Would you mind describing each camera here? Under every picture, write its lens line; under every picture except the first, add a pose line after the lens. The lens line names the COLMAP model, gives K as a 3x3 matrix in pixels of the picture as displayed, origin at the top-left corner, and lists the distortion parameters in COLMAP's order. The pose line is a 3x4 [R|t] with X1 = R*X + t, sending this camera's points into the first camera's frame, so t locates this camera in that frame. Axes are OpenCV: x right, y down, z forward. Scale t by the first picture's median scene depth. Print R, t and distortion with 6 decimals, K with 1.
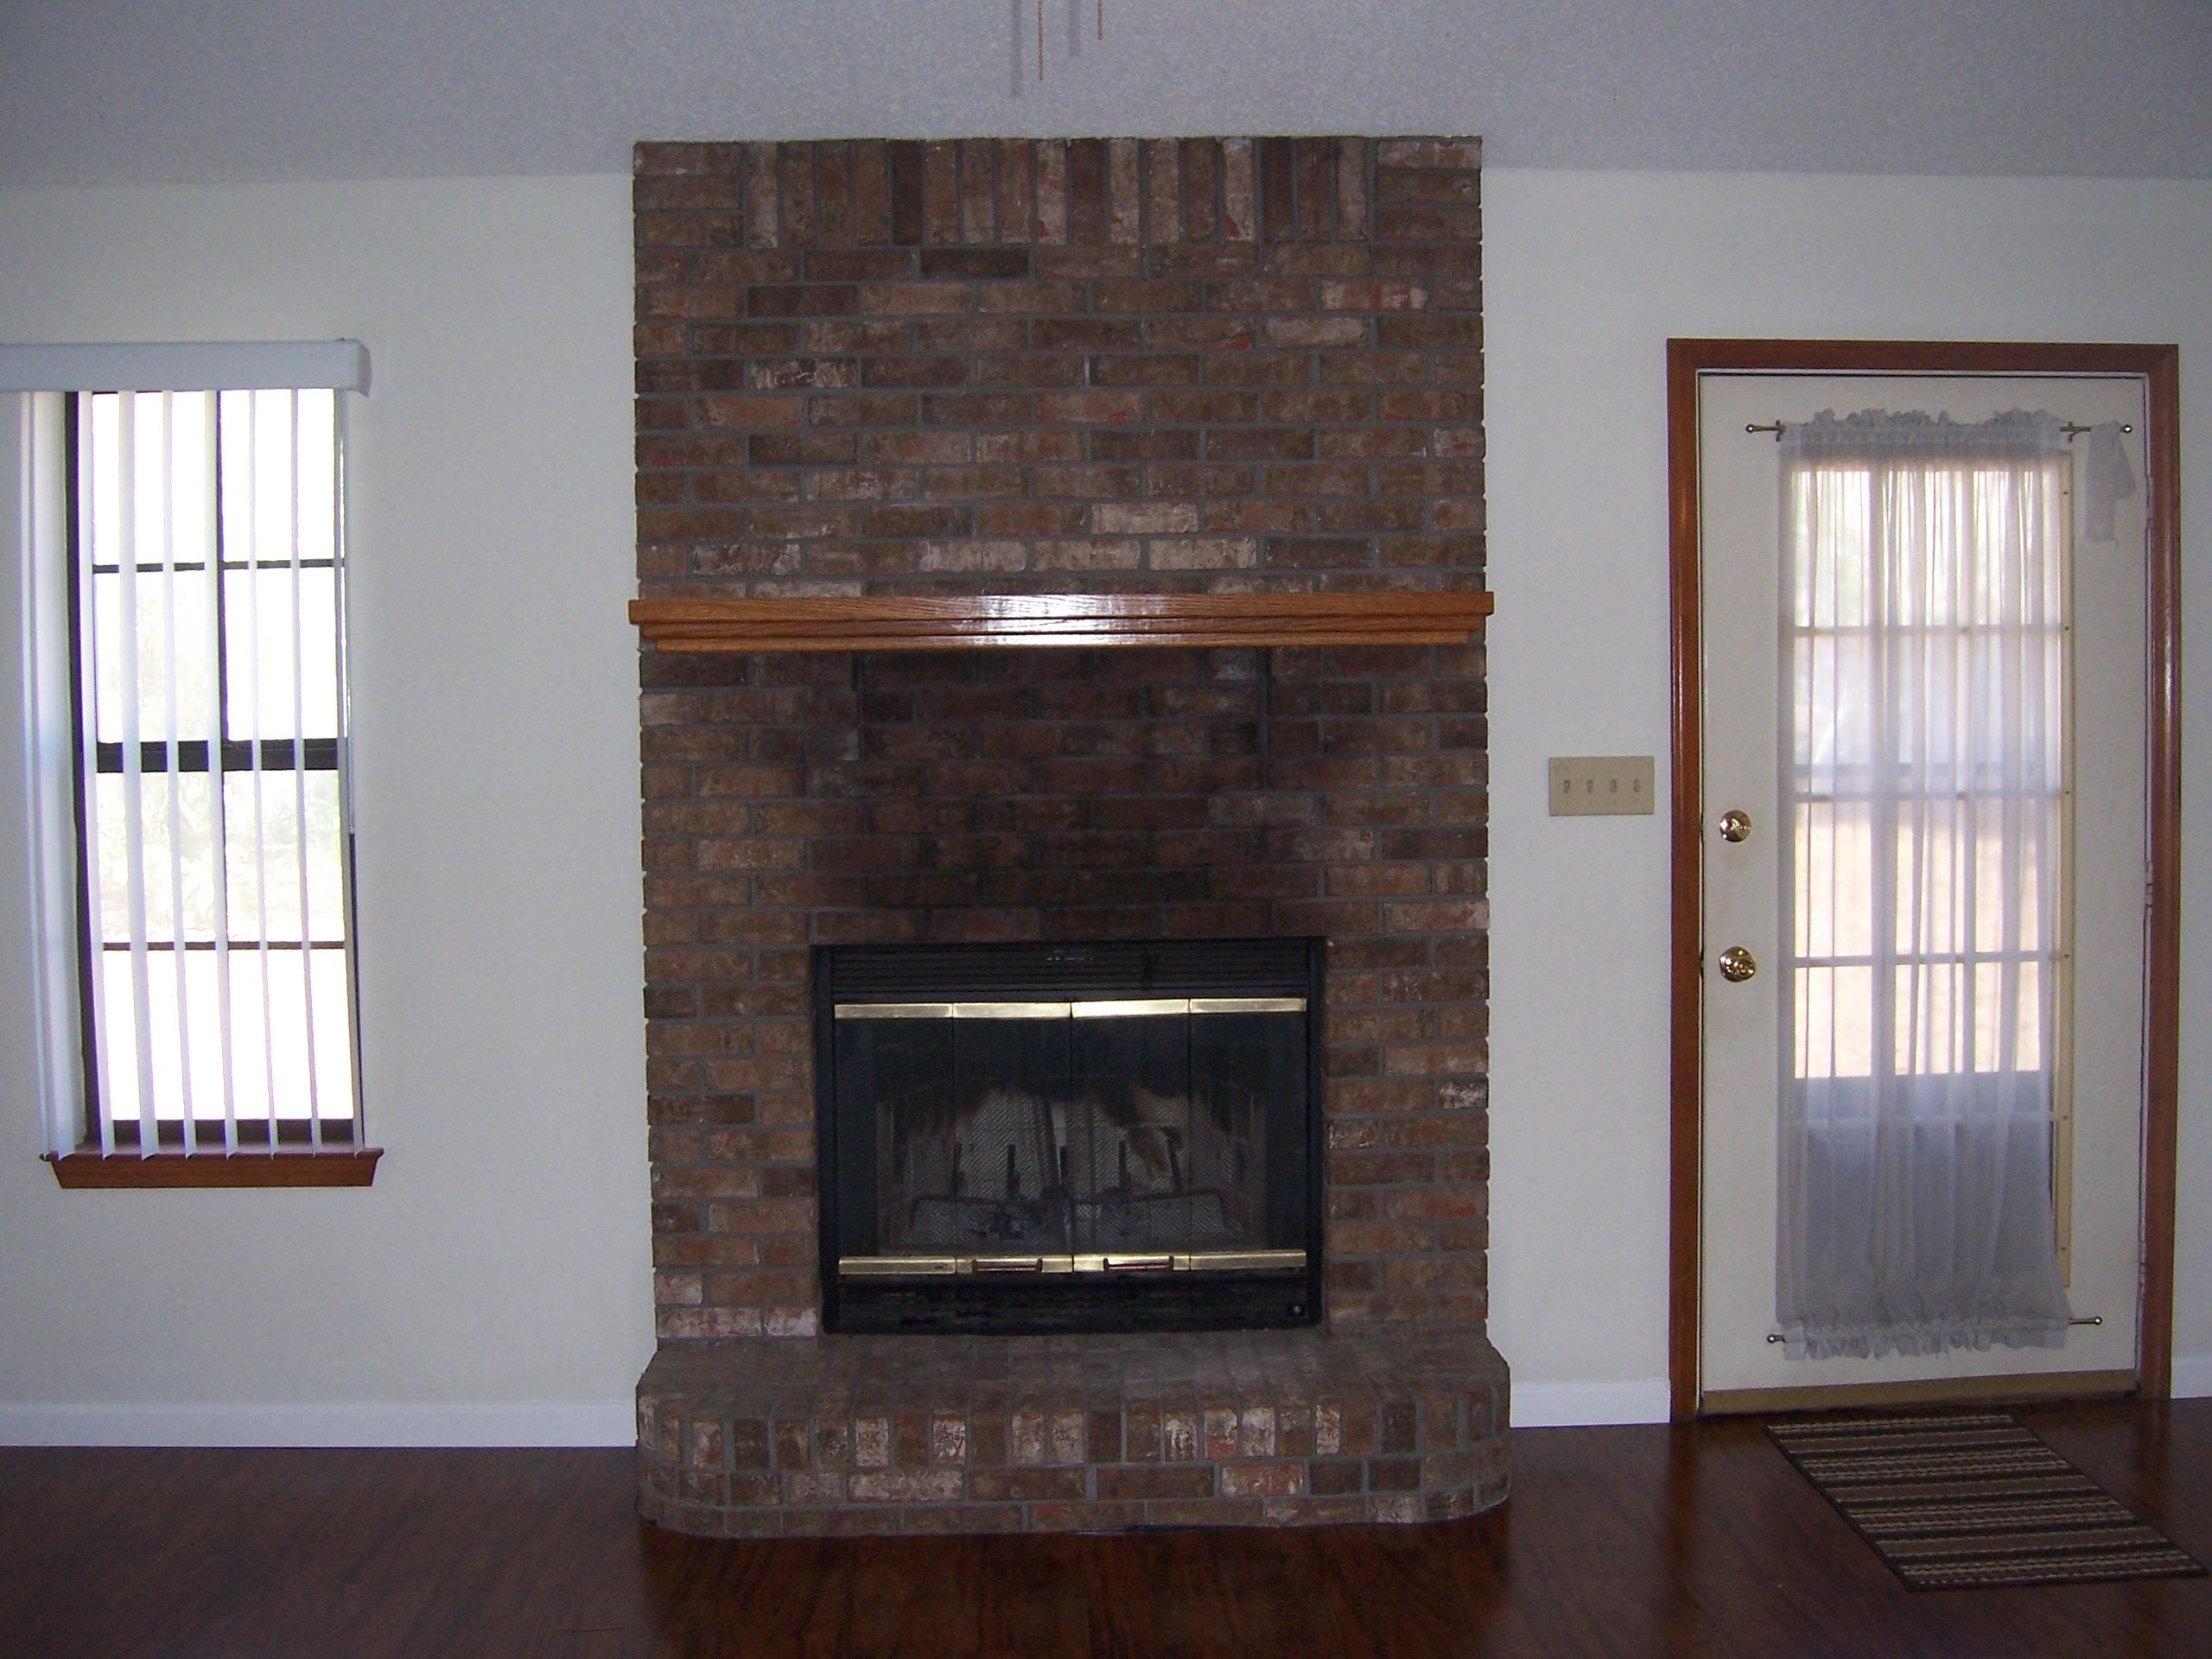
lens RADIAL K [[2440.6, 0, 1113.1], [0, 2440.6, 825.7], [0, 0, 1]] dist [-0.126103, 0.000000]
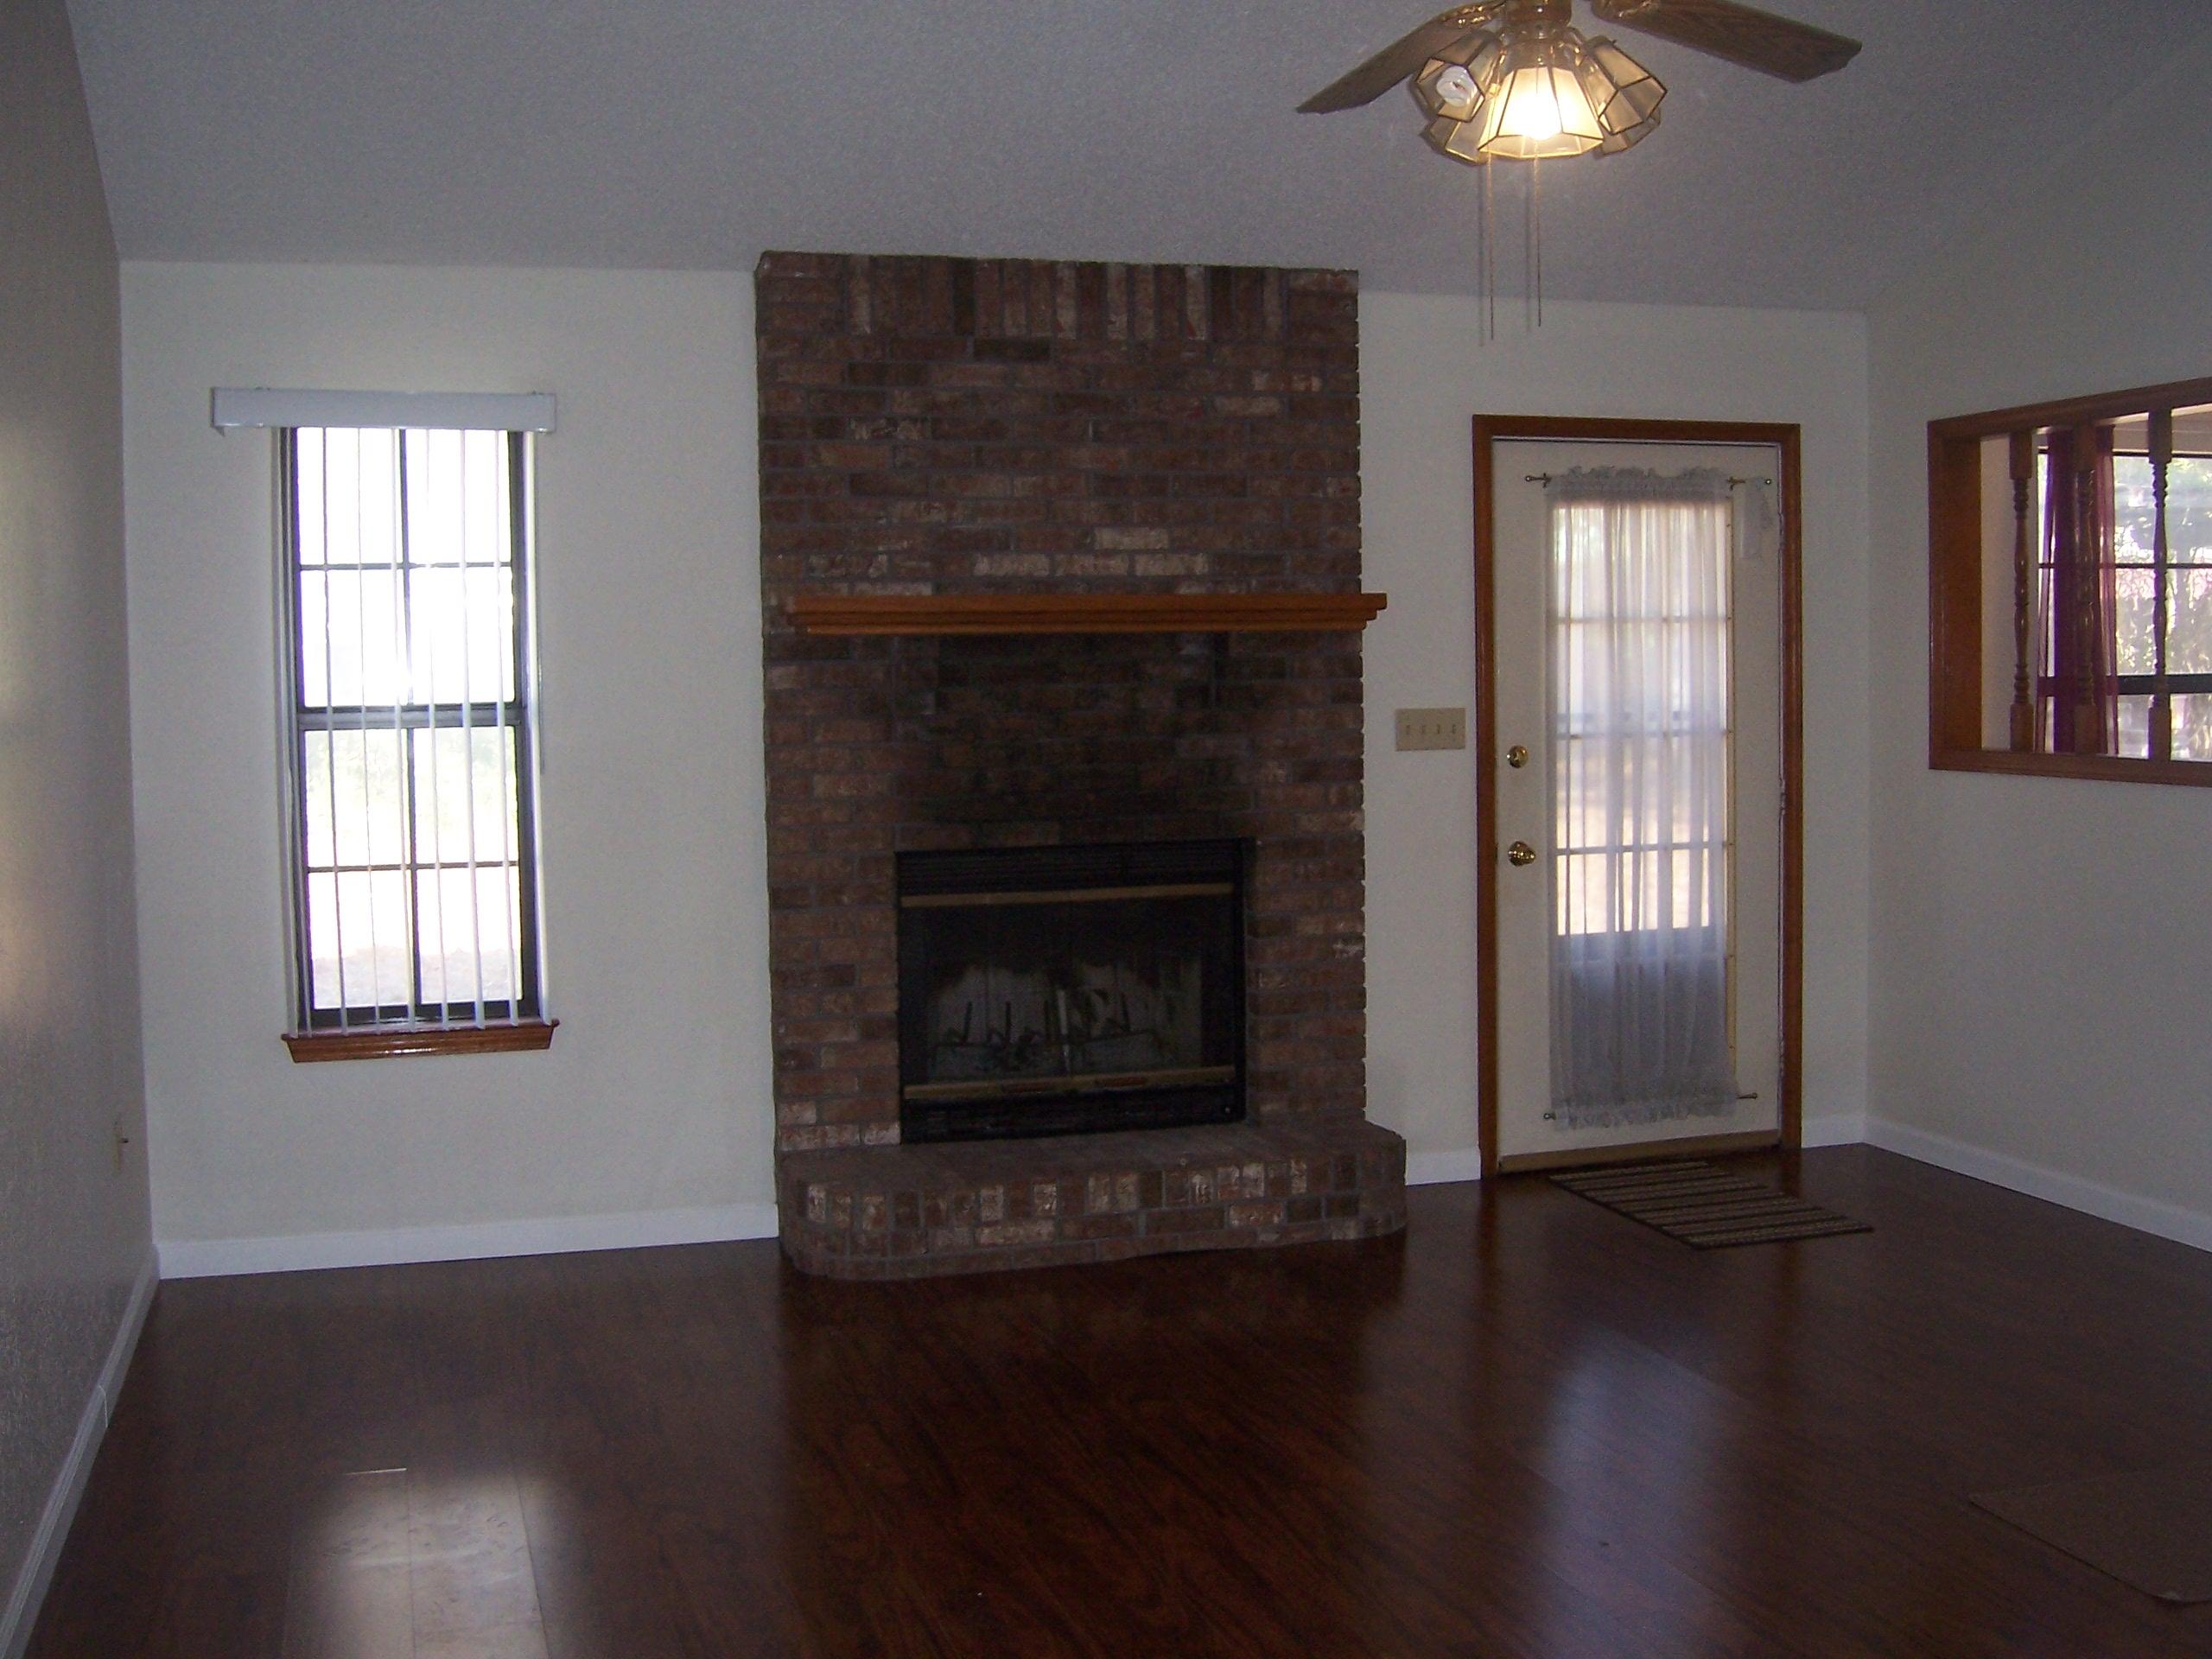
lens RADIAL K [[2440.6, 0, 1105.1], [0, 2440.6, 830.9], [0, 0, 1]] dist [-0.126103, 0.000000]
pose [[0.967164, -0.019730, 0.253387, -0.353794], [0.016814, 0.999765, 0.013667, 0.020851], [-0.253597, -0.008958, 0.967268, -0.337195]]
